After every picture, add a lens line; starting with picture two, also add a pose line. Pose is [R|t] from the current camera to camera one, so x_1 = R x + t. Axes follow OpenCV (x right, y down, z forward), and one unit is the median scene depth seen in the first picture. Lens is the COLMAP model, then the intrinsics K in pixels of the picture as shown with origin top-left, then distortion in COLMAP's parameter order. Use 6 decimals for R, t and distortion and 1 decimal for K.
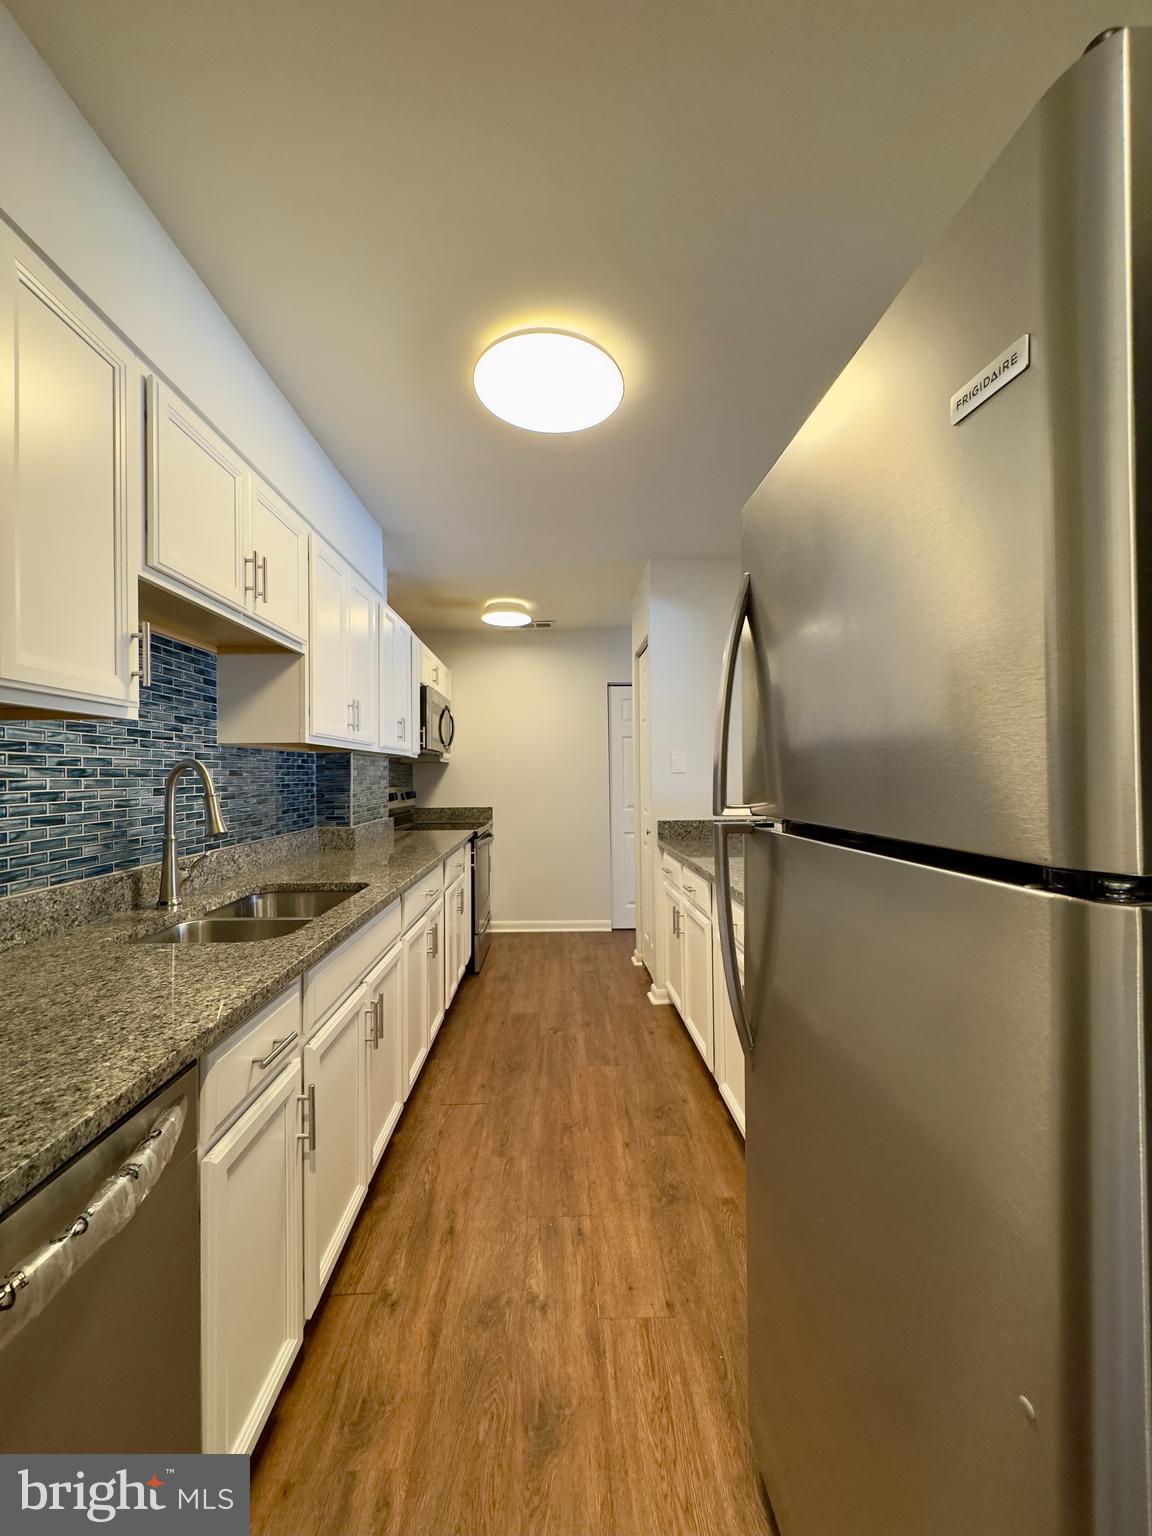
lens RADIAL K [[608.8, 0, 574.4], [0, 608.8, 772.6], [0, 0, 1]] dist [-0.010204, 0.000120]
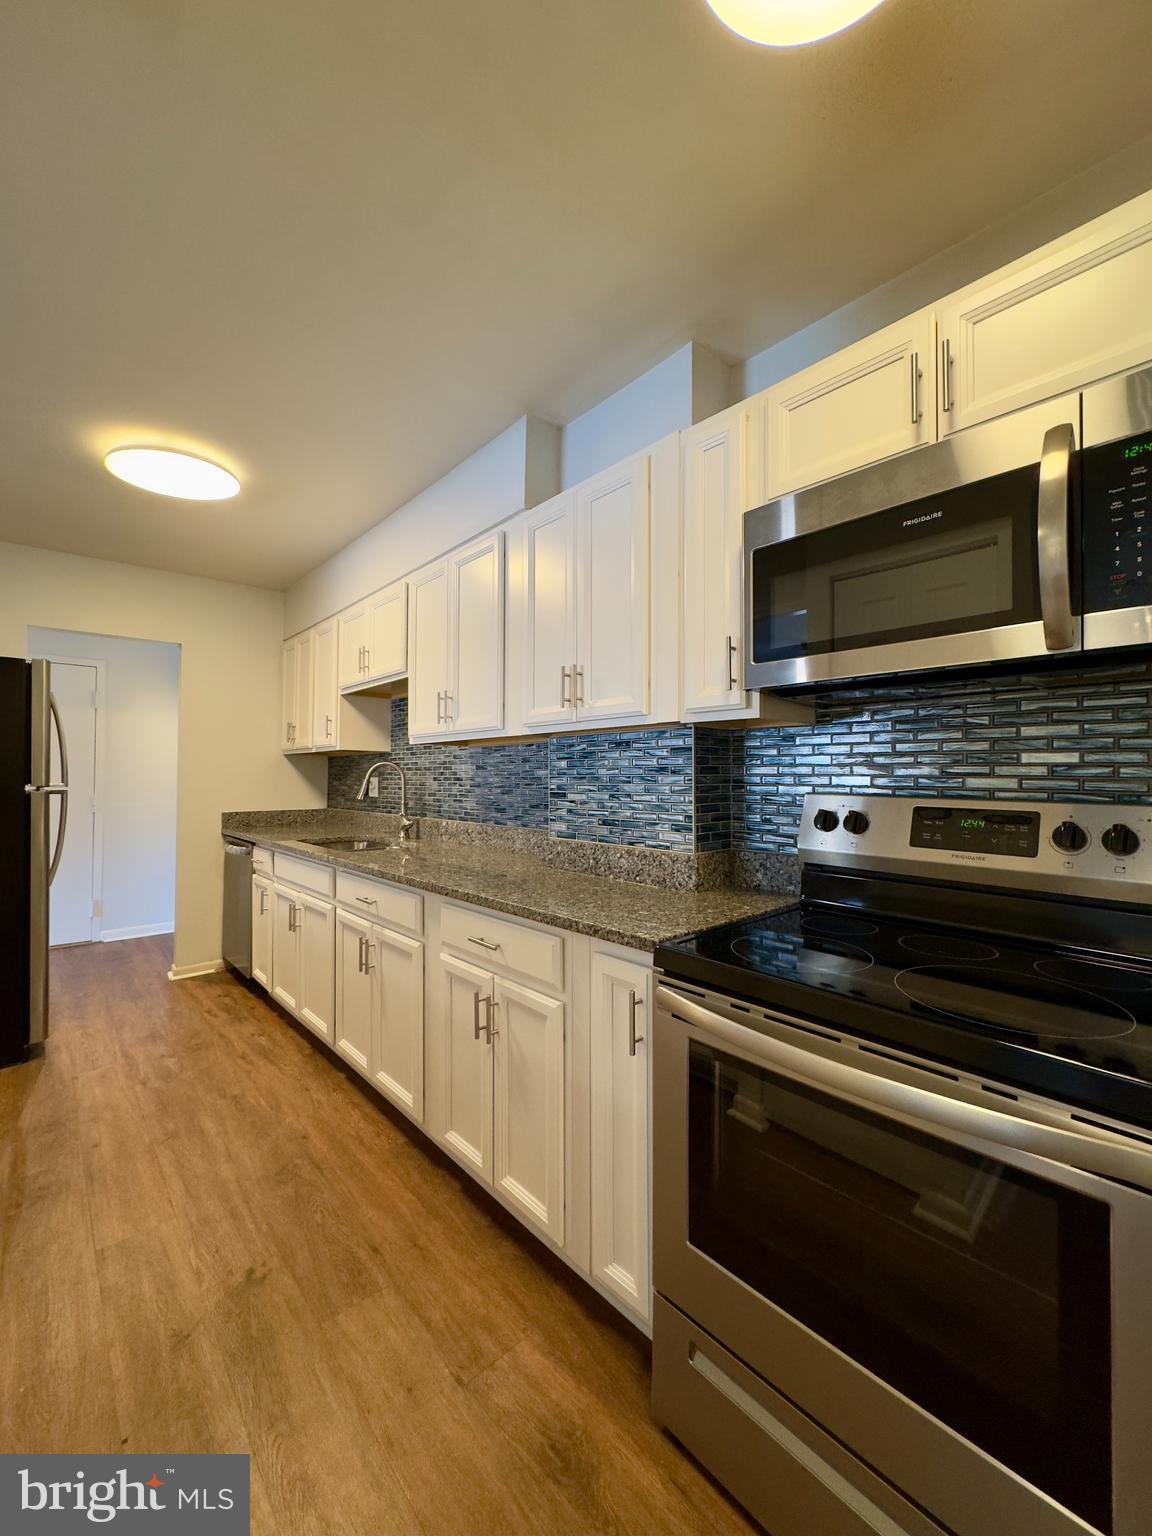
lens RADIAL K [[608.8, 0, 581.0], [0, 608.8, 770.1], [0, 0, 1]] dist [-0.010204, 0.000120]
pose [[-0.762237, -0.005548, -0.647275, 0.116908], [0.002821, 0.999925, -0.011892, 0.022773], [0.647292, -0.010890, -0.762164, 2.154868]]
